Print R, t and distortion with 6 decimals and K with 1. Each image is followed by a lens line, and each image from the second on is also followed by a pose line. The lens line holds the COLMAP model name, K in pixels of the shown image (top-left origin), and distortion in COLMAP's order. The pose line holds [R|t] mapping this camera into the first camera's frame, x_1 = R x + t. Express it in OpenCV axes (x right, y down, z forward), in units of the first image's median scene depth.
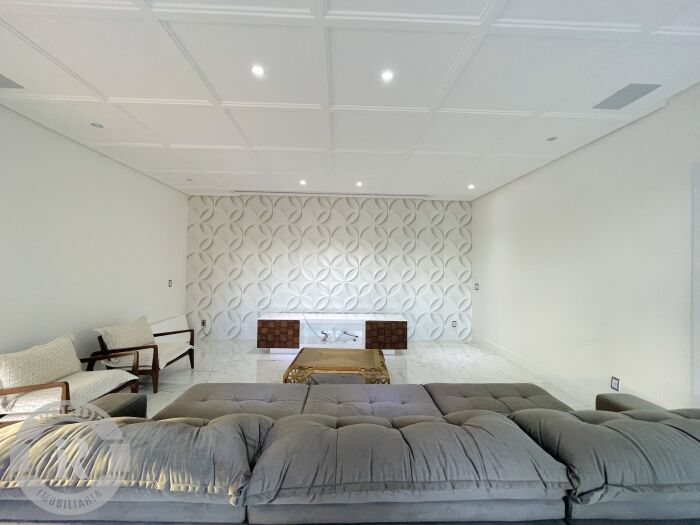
lens RADIAL K [[282.2, 0, 350.8], [0, 282.2, 258.9], [0, 0, 1]] dist [-0.001852, -0.000181]
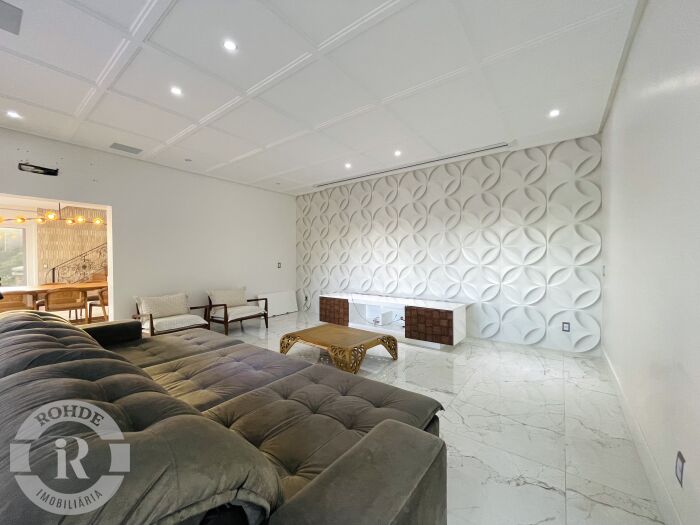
lens RADIAL K [[282.2, 0, 346.8], [0, 282.2, 263.0], [0, 0, 1]] dist [-0.001852, -0.000181]
pose [[0.774615, -0.007794, -0.632385, 0.457751], [0.037110, 0.998761, 0.033147, 0.045066], [0.631343, -0.049144, 0.773945, 0.188340]]
